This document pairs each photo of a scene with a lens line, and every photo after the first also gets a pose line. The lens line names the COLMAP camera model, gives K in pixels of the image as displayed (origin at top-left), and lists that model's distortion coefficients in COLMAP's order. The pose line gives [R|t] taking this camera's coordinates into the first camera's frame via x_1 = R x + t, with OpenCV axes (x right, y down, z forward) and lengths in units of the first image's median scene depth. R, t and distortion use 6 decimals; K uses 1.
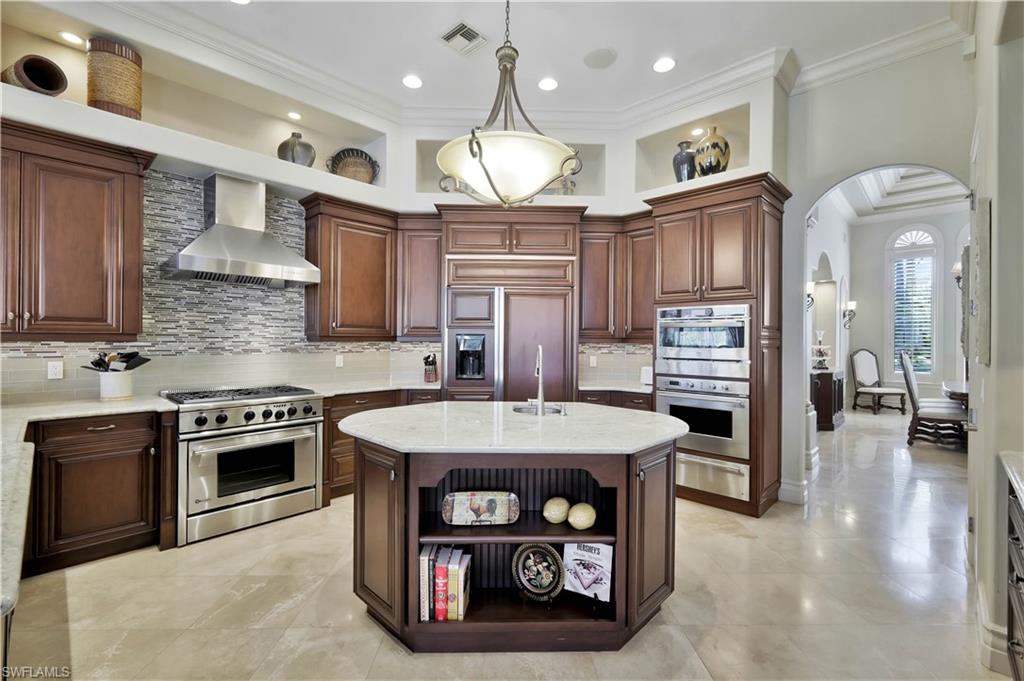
lens RADIAL K [[446.2, 0, 505.3], [0, 446.2, 332.9], [0, 0, 1]] dist [0.000160, 0.000881]
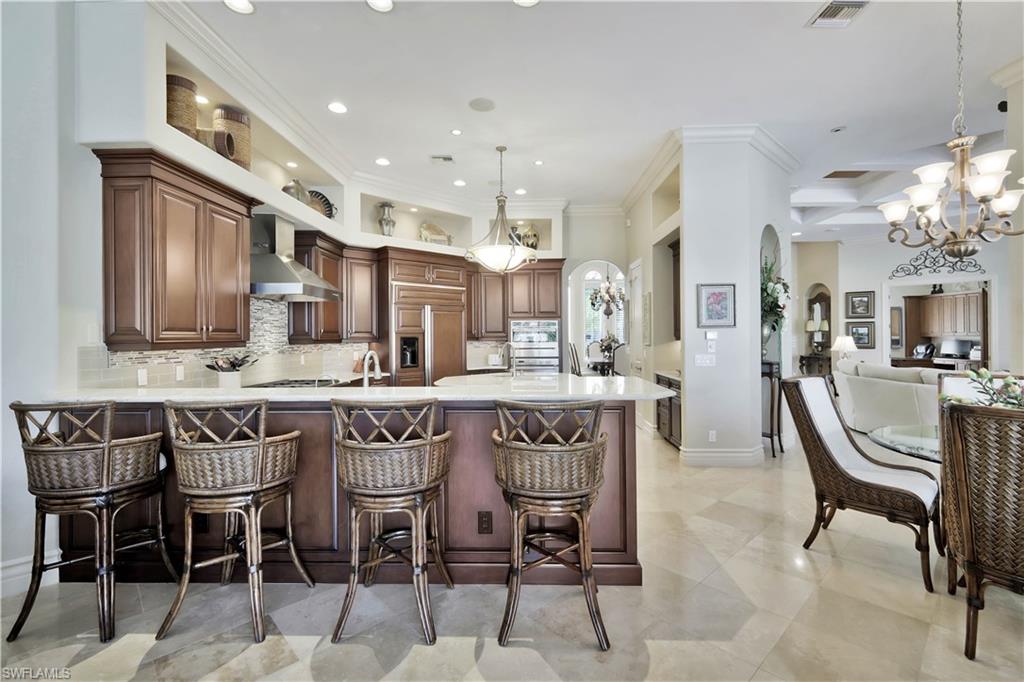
lens RADIAL K [[446.2, 0, 509.9], [0, 446.2, 336.5], [0, 0, 1]] dist [0.000160, 0.000881]
pose [[0.737131, -0.013963, 0.675606, -0.894619], [0.003737, 0.999855, 0.016587, -0.022904], [-0.675740, -0.009703, 0.737076, -0.330931]]
